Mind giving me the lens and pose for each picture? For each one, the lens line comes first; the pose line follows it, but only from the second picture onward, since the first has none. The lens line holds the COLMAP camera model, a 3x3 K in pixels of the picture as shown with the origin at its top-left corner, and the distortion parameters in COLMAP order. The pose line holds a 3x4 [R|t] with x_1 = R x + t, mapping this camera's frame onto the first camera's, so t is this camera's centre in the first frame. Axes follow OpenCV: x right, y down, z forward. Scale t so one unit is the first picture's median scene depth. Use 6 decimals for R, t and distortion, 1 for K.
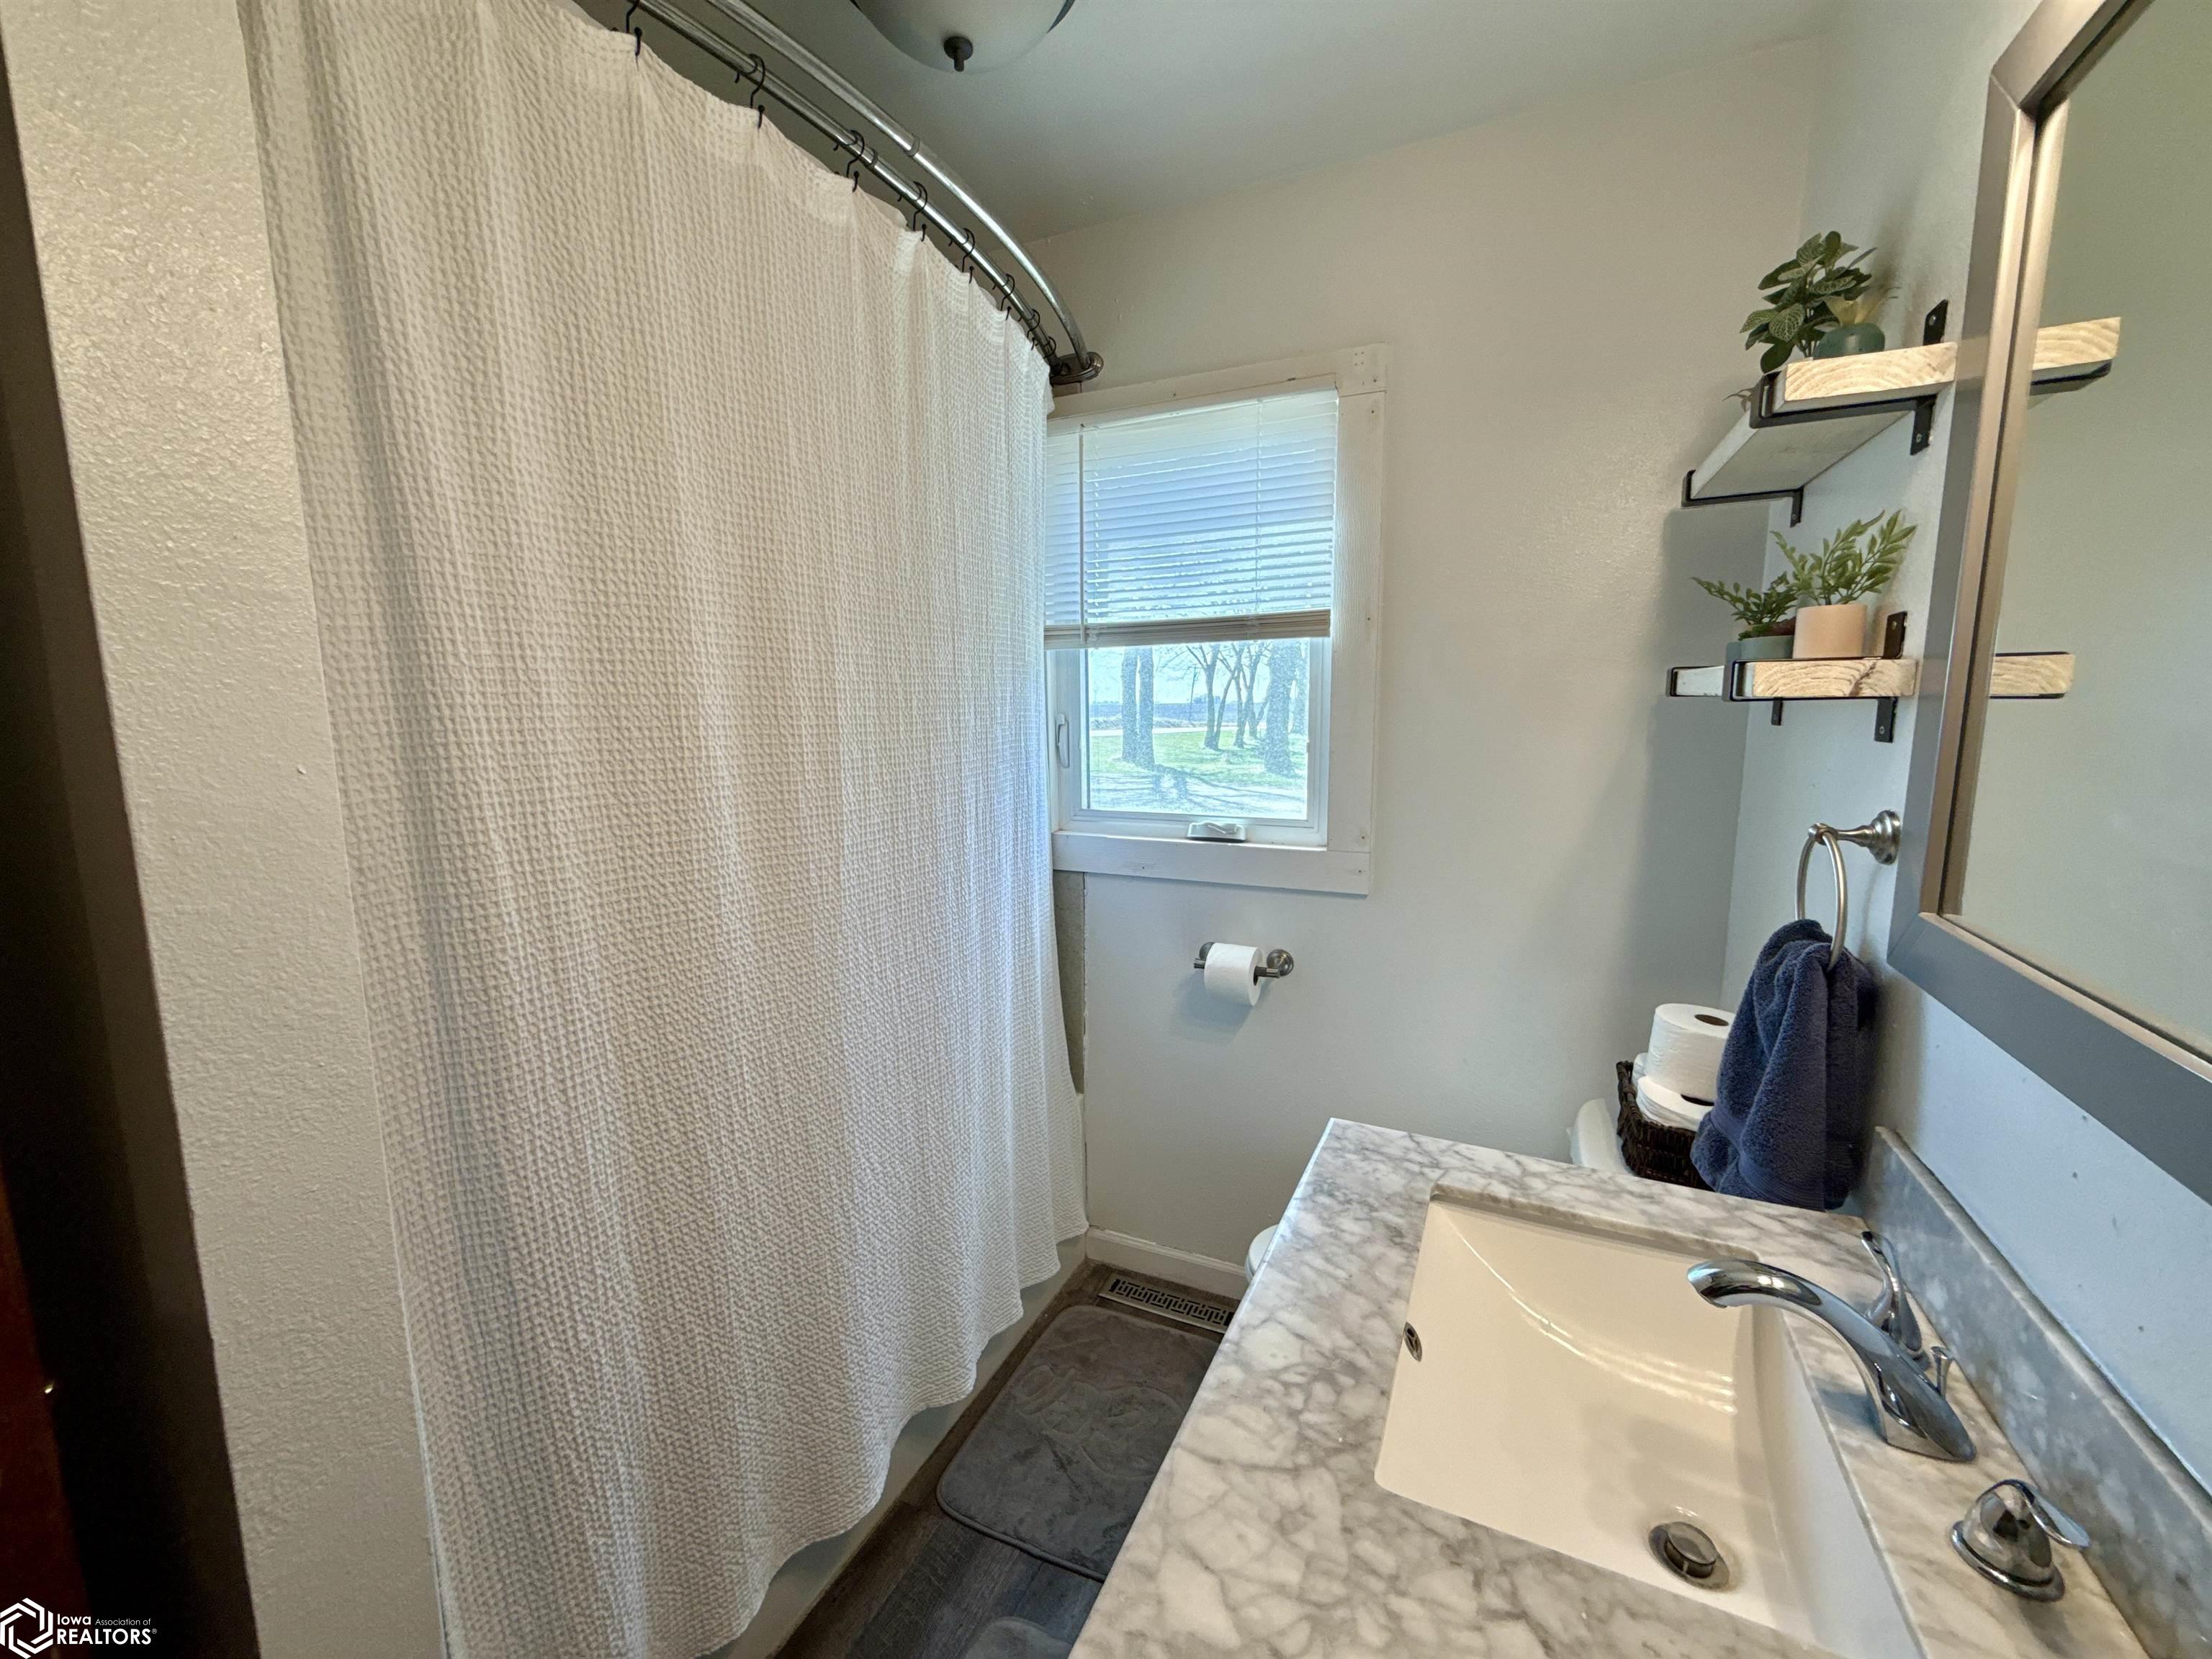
lens RADIAL K [[879.4, 0, 1101.8], [0, 879.4, 827.4], [0, 0, 1]] dist [-0.000375, -0.000384]
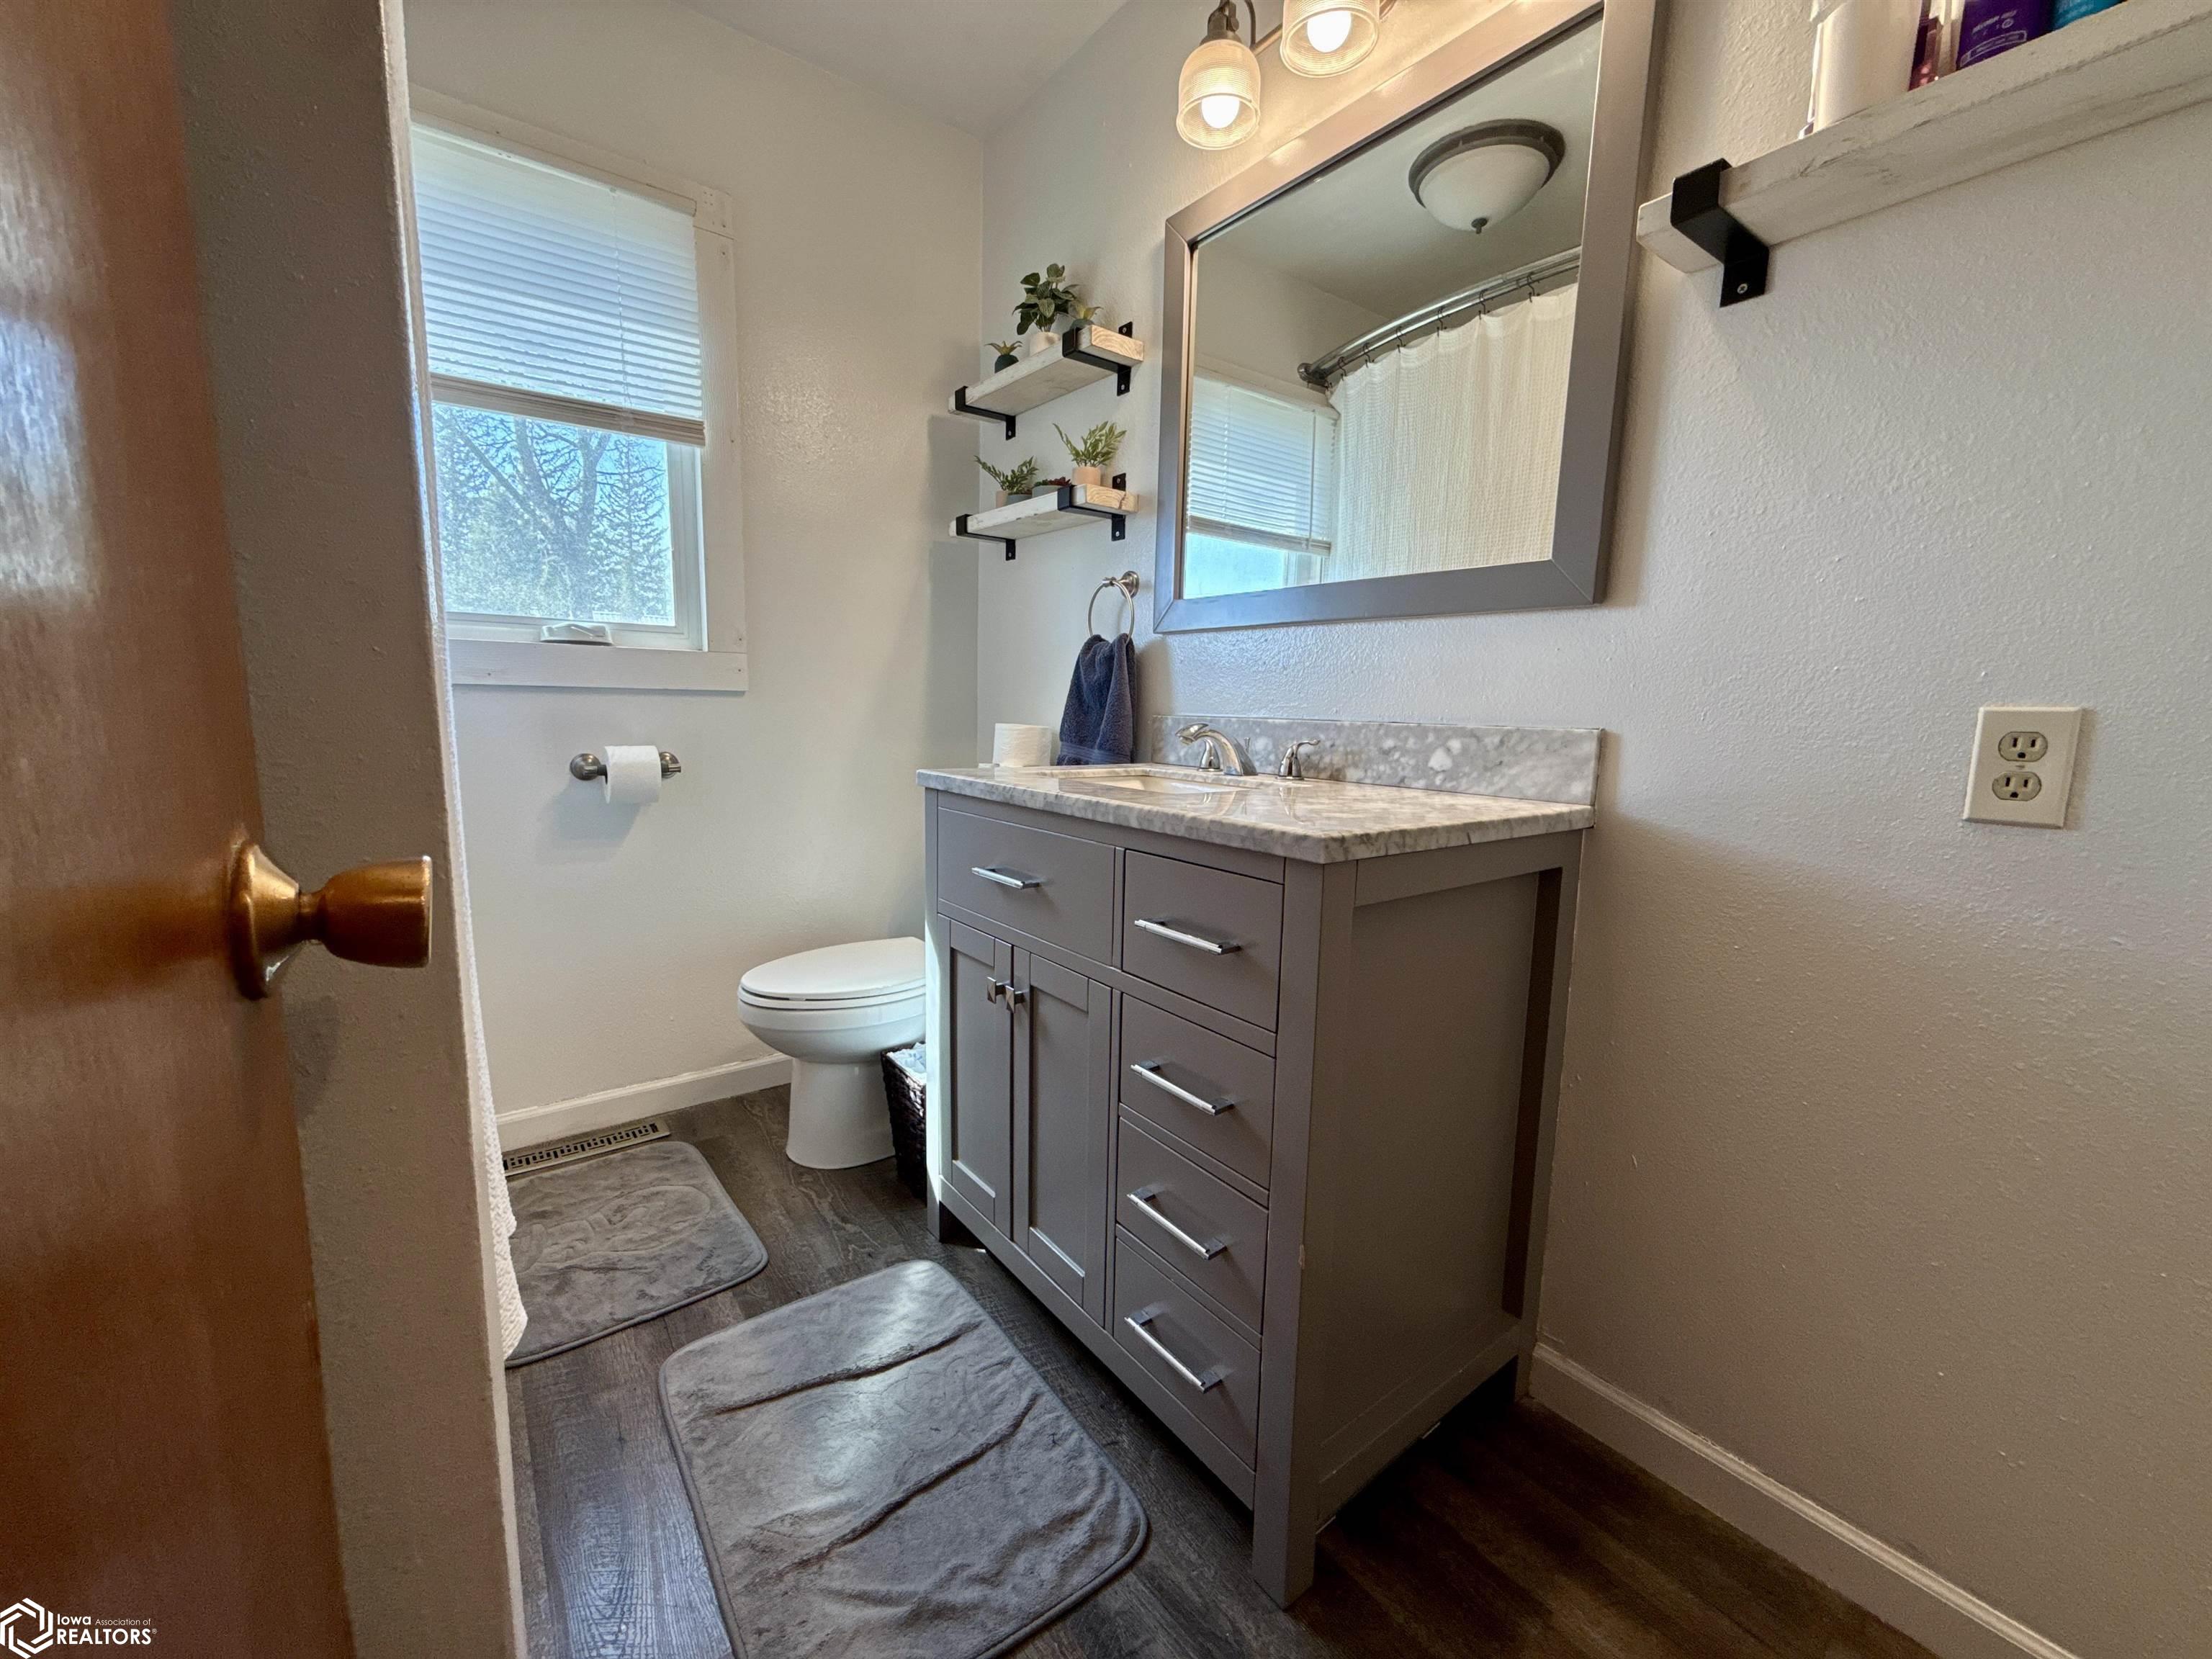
lens RADIAL K [[879.4, 0, 1111.4], [0, 879.4, 834.0], [0, 0, 1]] dist [-0.000375, -0.000384]
pose [[0.456695, -0.111285, 0.882635, -0.520064], [0.097202, 0.992447, 0.074836, 0.224496], [-0.884297, 0.051617, 0.464063, 0.062209]]
